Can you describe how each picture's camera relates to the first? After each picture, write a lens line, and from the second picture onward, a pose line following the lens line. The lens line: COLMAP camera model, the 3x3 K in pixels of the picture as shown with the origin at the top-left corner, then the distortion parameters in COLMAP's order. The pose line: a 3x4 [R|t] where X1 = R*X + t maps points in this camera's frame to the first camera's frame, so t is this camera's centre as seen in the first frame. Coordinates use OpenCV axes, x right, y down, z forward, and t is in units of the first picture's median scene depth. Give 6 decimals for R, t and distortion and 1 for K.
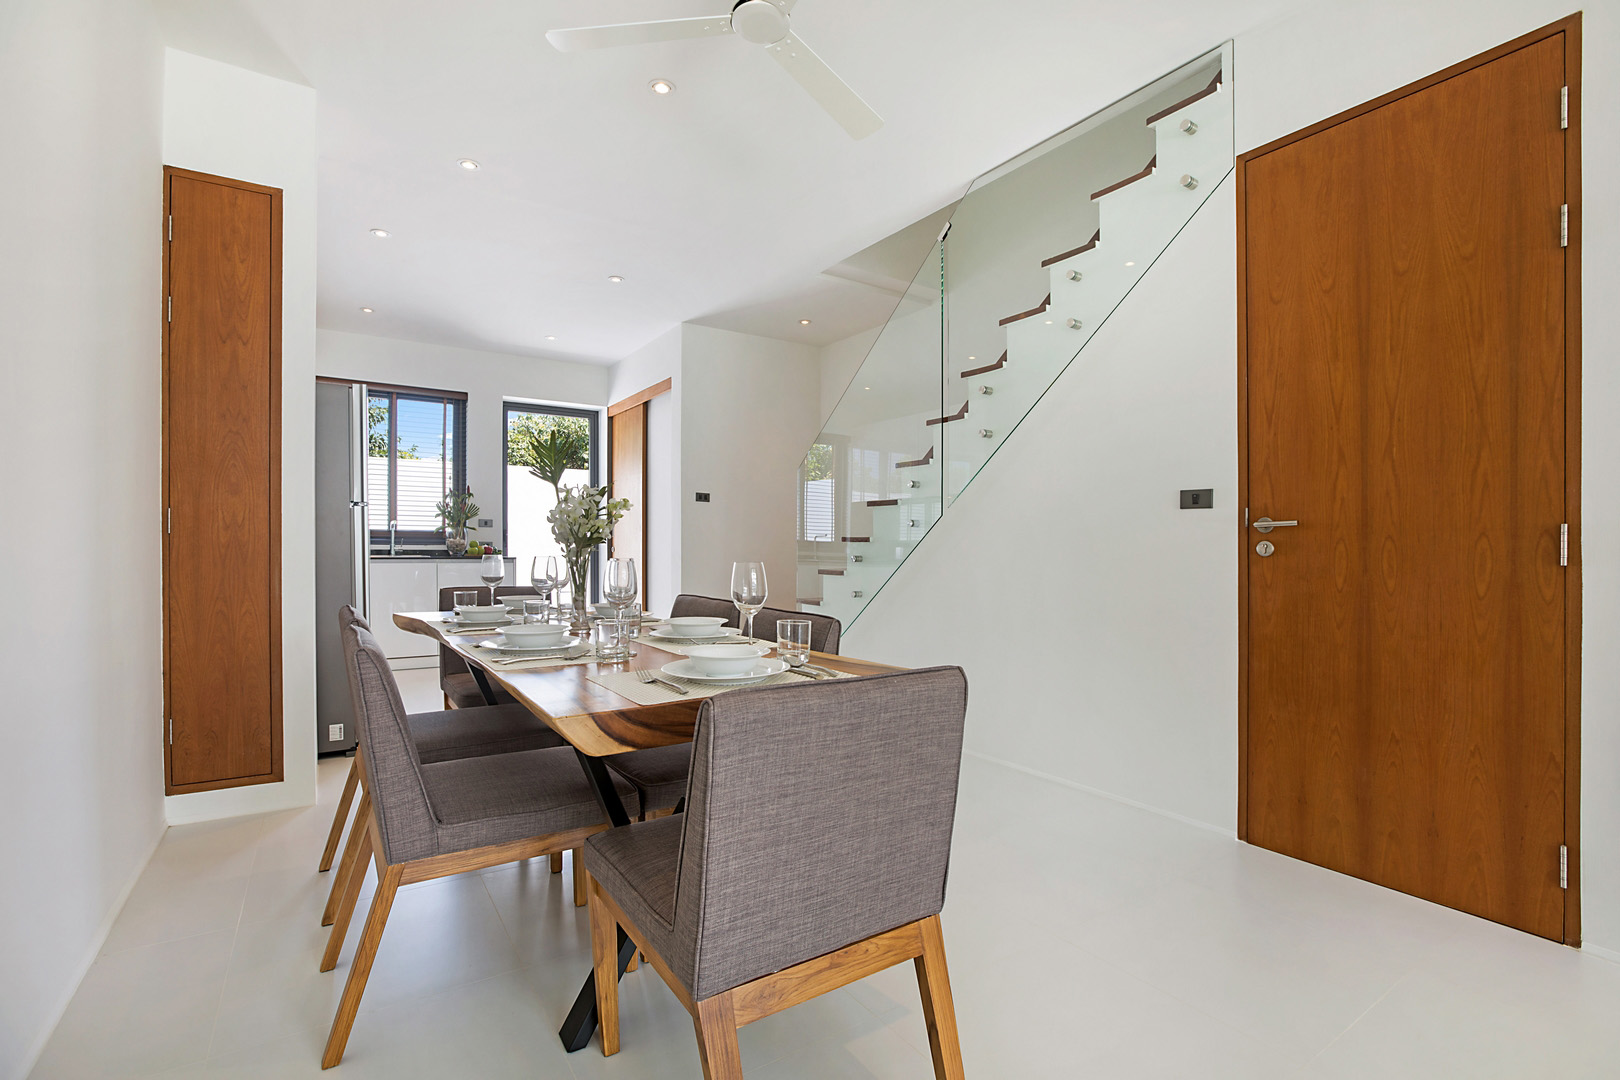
lens RADIAL K [[736.8, 0, 810.8], [0, 736.8, 551.1], [0, 0, 1]] dist [-0.003825, 0.000210]
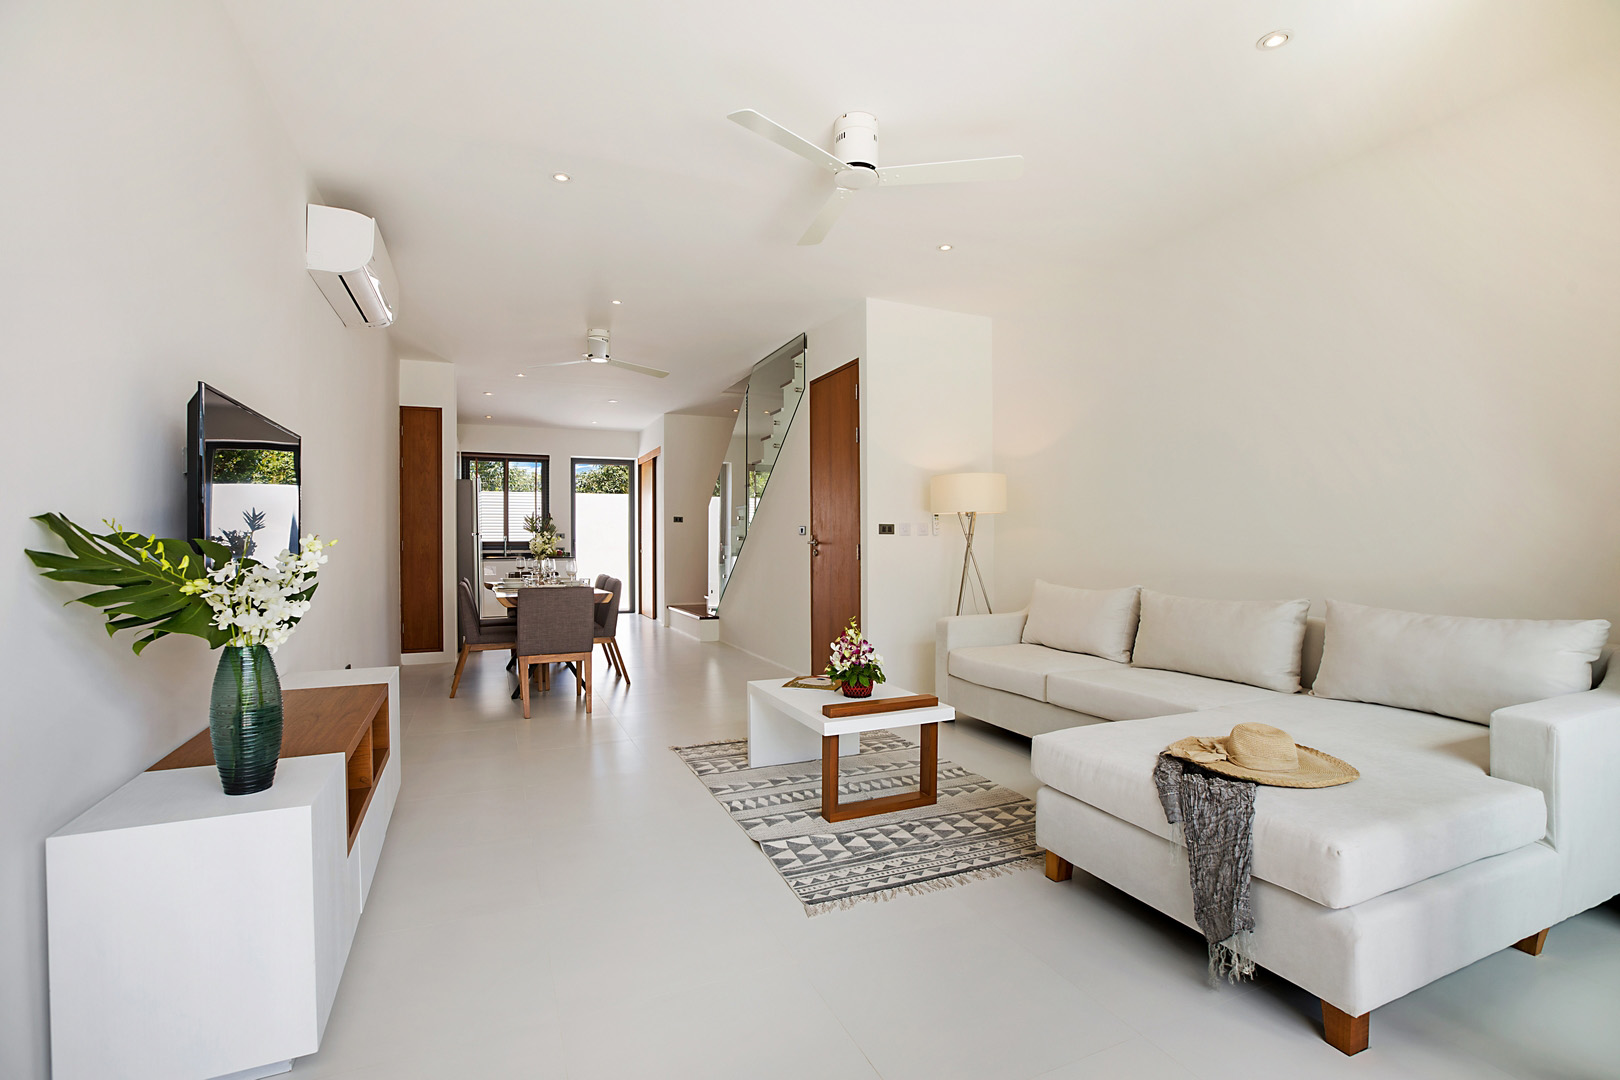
lens RADIAL K [[739.3, 0, 810.0], [0, 739.3, 540.0], [0, 0, 1]] dist [-0.025210, 0.000064]
pose [[0.985281, -0.012134, -0.170513, 0.405280], [0.010519, 0.999891, -0.010368, -0.007893], [0.170620, 0.008422, 0.985301, -0.537603]]
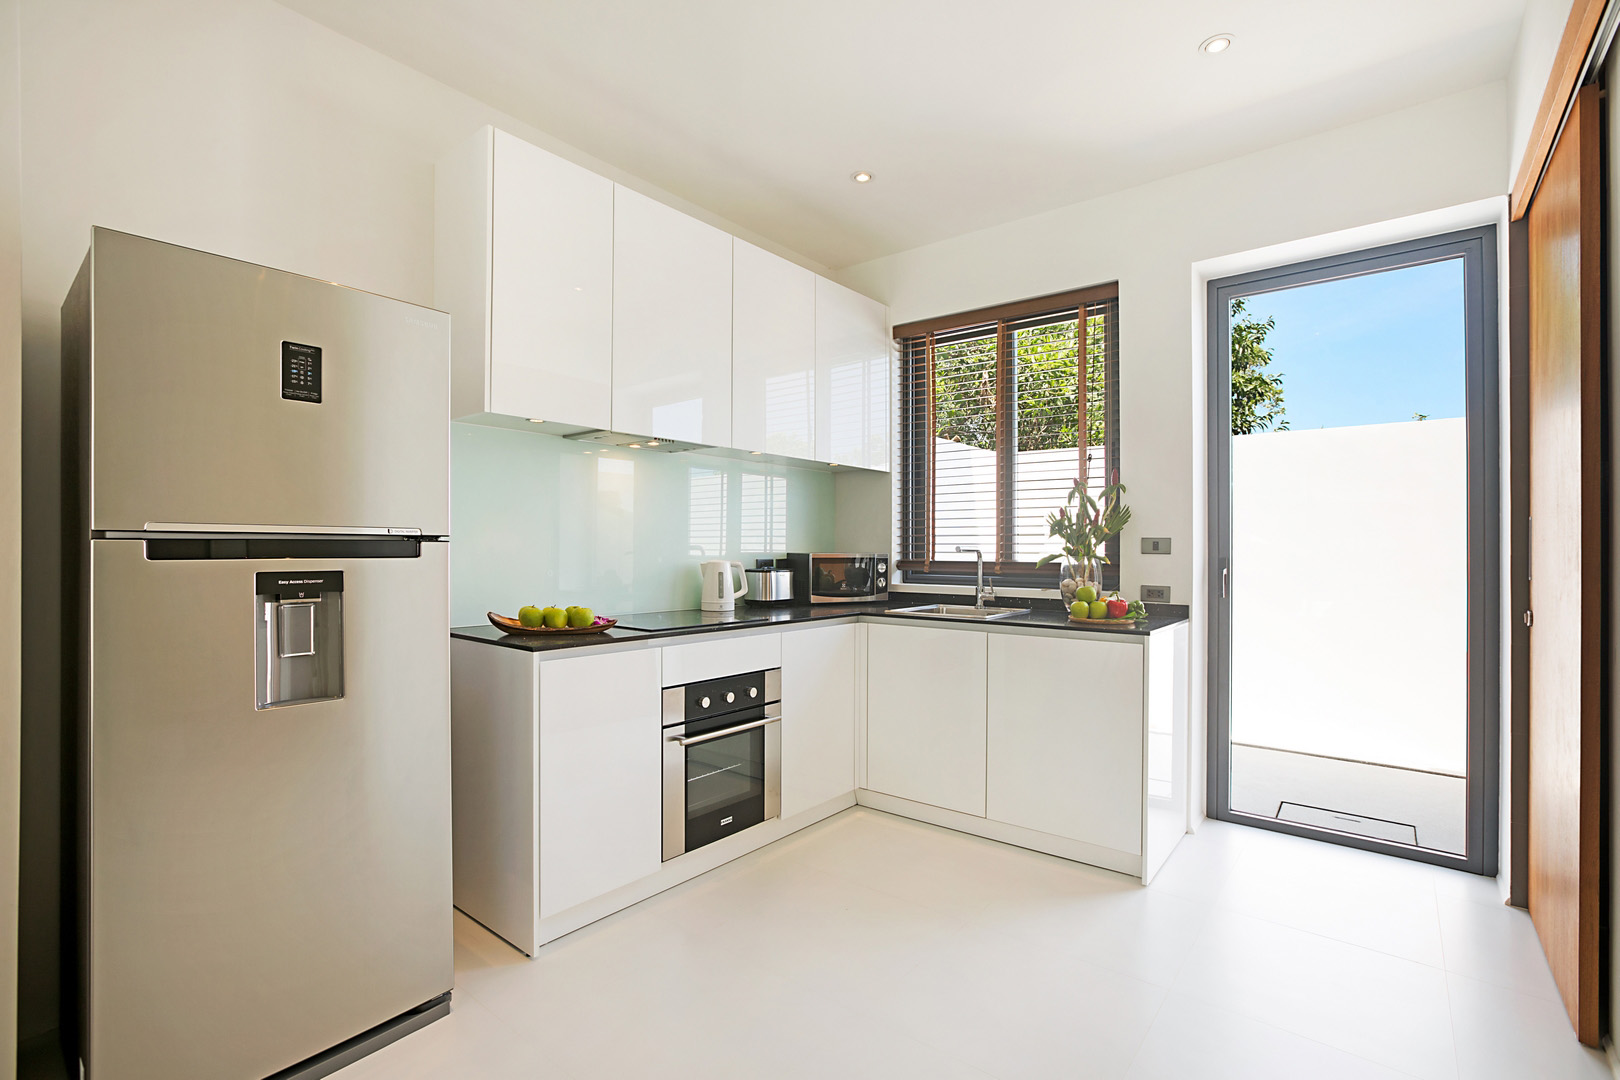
lens RADIAL K [[739.3, 0, 810.0], [0, 739.3, 540.0], [0, 0, 1]] dist [-0.025210, 0.000064]
pose [[0.303778, -0.015405, -0.952618, -0.074440], [-0.008254, 0.999789, -0.018800, -0.033220], [0.952707, 0.013574, 0.303587, 0.718175]]
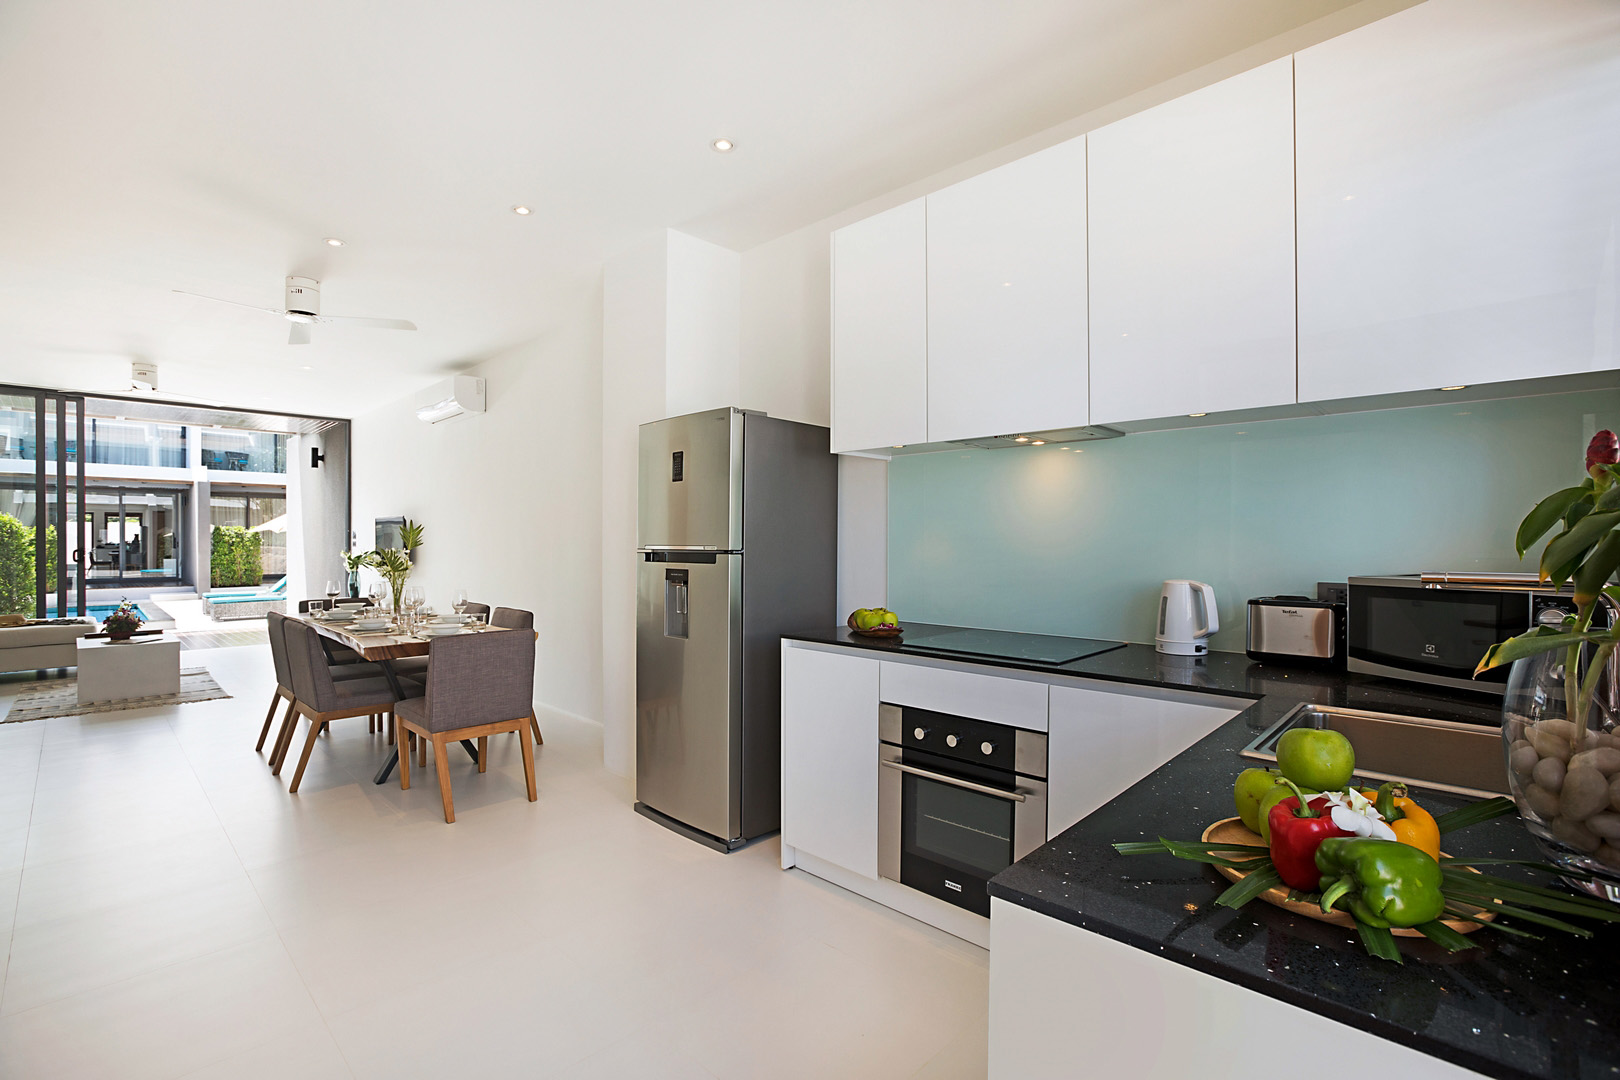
lens RADIAL K [[739.3, 0, 810.0], [0, 739.3, 540.0], [0, 0, 1]] dist [-0.025210, 0.000064]
pose [[-0.972703, -0.005766, -0.231983, -0.456315], [-0.007099, 0.999963, 0.004913, -0.054436], [0.231946, 0.006426, -0.972707, 1.304927]]
